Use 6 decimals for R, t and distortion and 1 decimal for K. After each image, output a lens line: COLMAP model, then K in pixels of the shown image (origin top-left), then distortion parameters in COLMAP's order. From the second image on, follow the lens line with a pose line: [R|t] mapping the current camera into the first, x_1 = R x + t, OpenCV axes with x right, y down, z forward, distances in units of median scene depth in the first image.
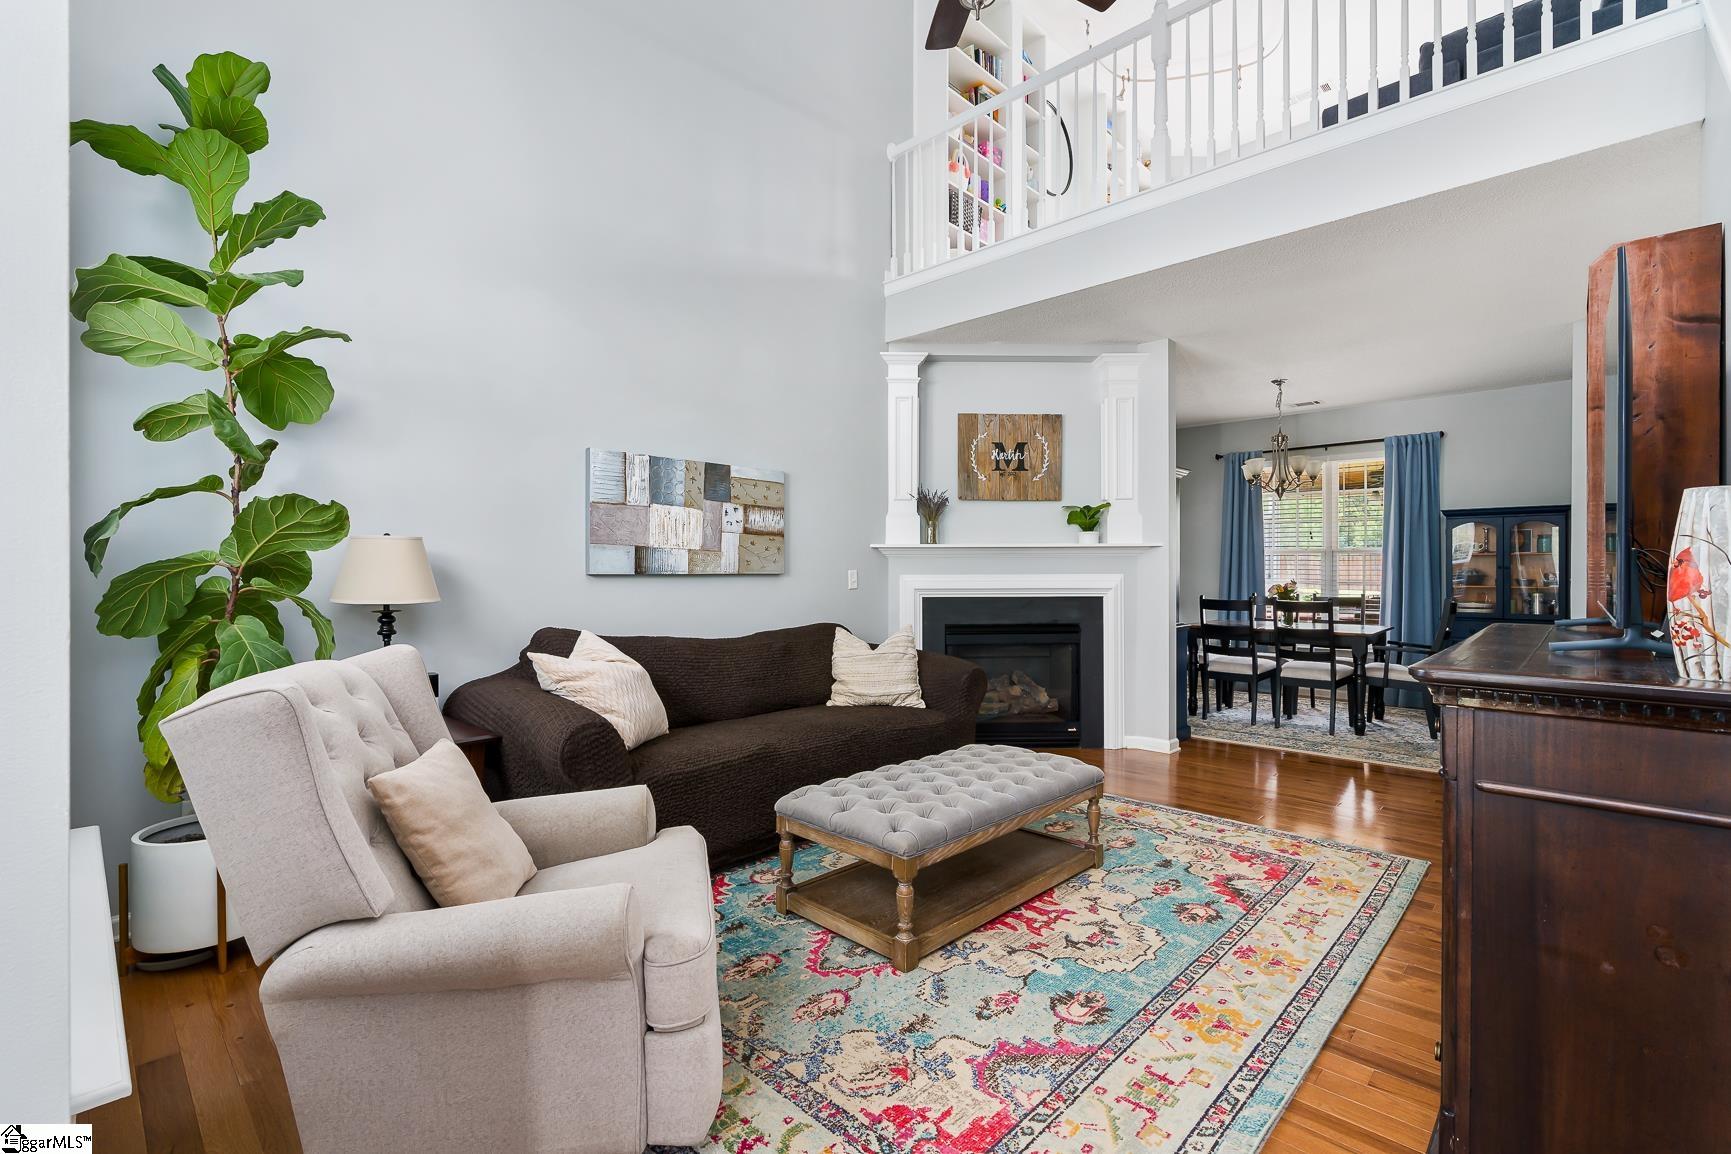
lens RADIAL K [[778.8, 0, 876.8], [0, 778.8, 577.4], [0, 0, 1]] dist [-0.013070, 0.003350]
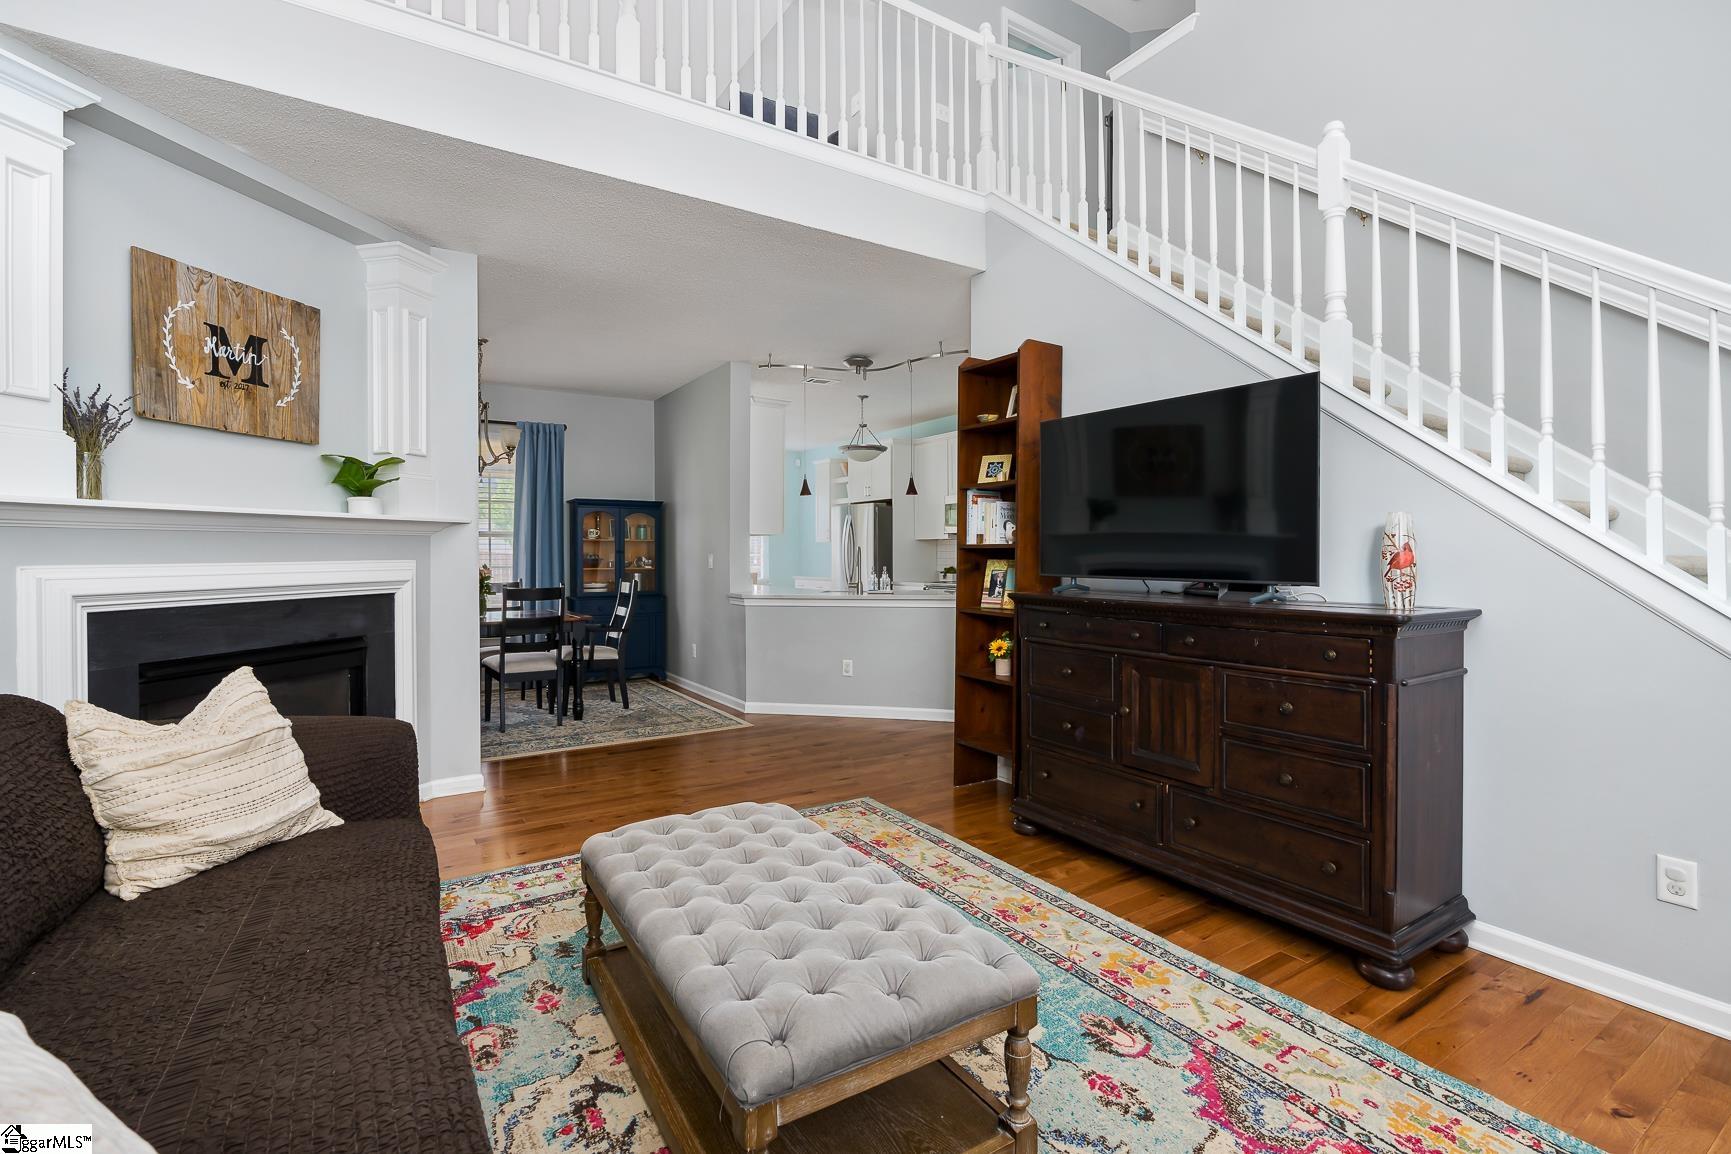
lens RADIAL K [[778.8, 0, 867.9], [0, 778.8, 557.1], [0, 0, 1]] dist [-0.013070, 0.003350]
pose [[0.241417, -0.004310, 0.970412, -0.378091], [0.010026, 0.999948, 0.001947, -0.005568], [-0.970370, 0.009259, 0.241448, 0.584145]]
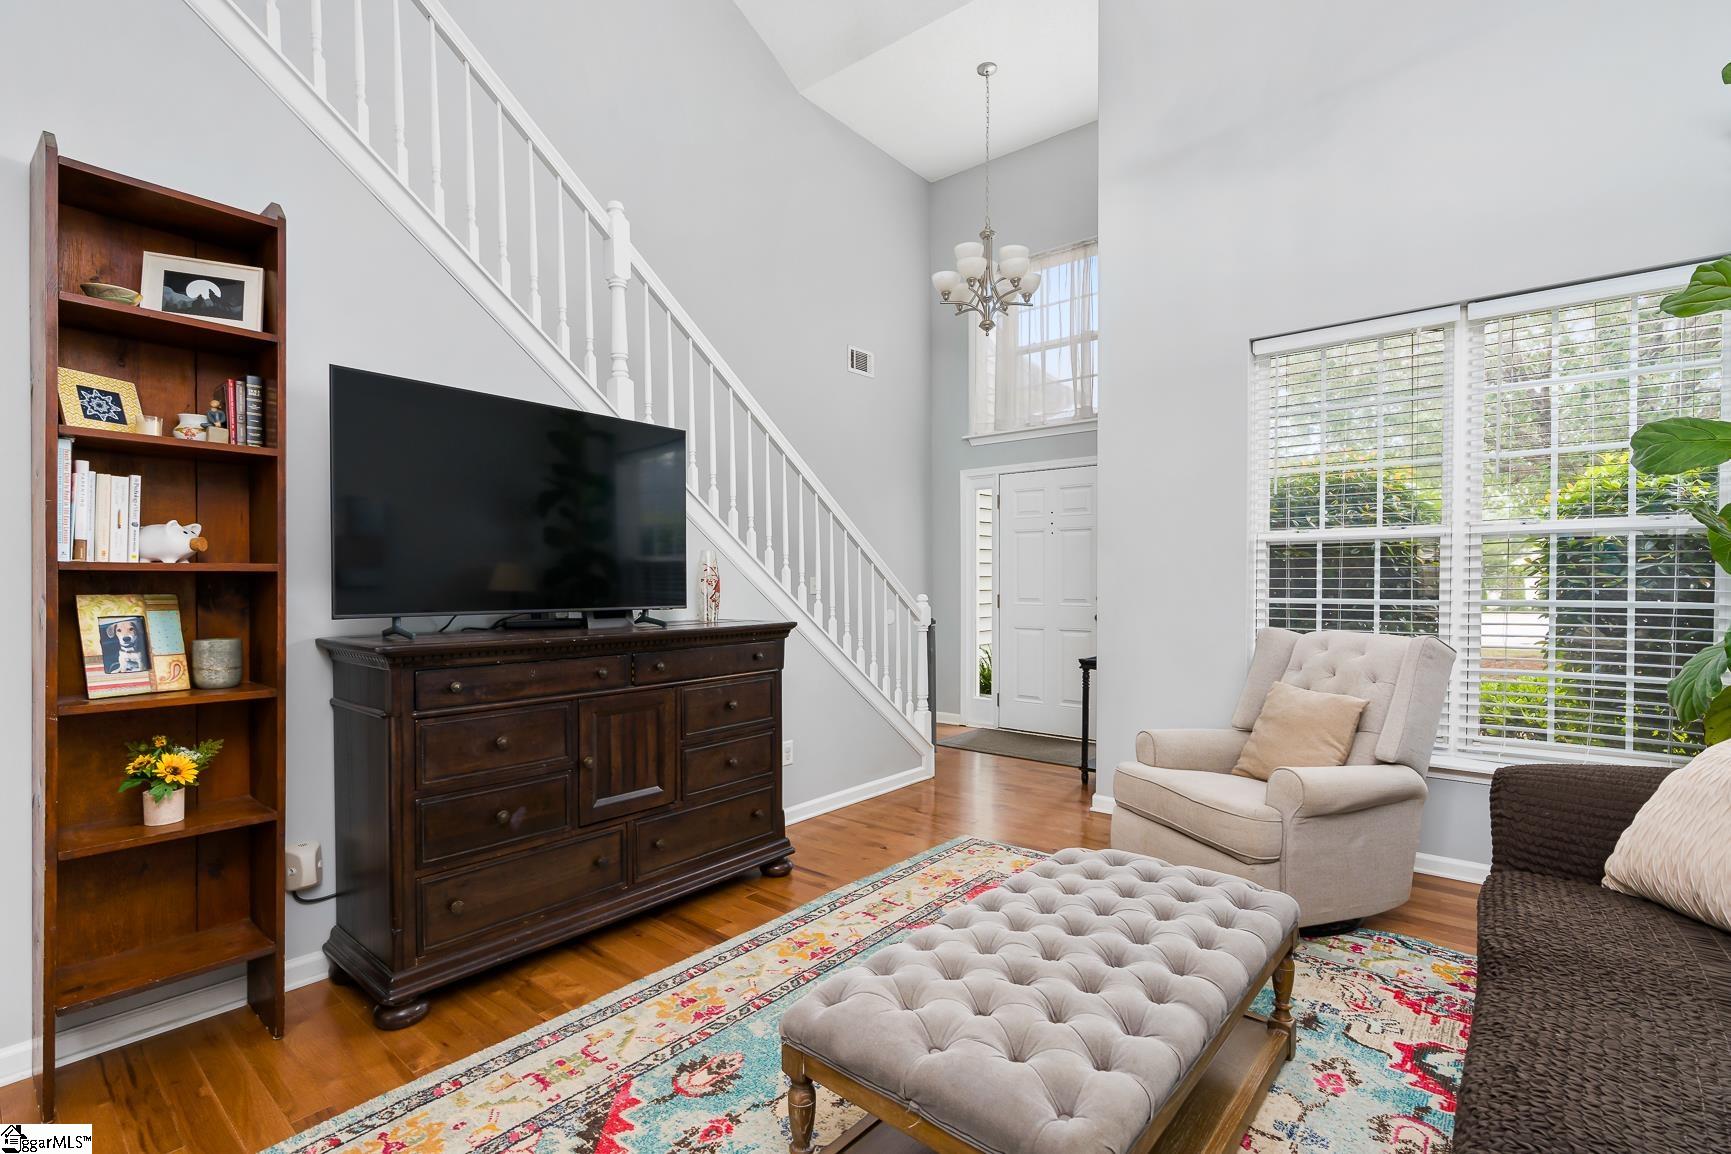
lens RADIAL K [[778.8, 0, 862.3], [0, 778.8, 604.4], [0, 0, 1]] dist [-0.013070, 0.003350]
pose [[-0.998570, 0.005847, -0.053148, 0.217764], [0.003881, 0.999307, 0.037022, -0.008933], [0.053328, 0.036762, -0.997900, 1.187844]]
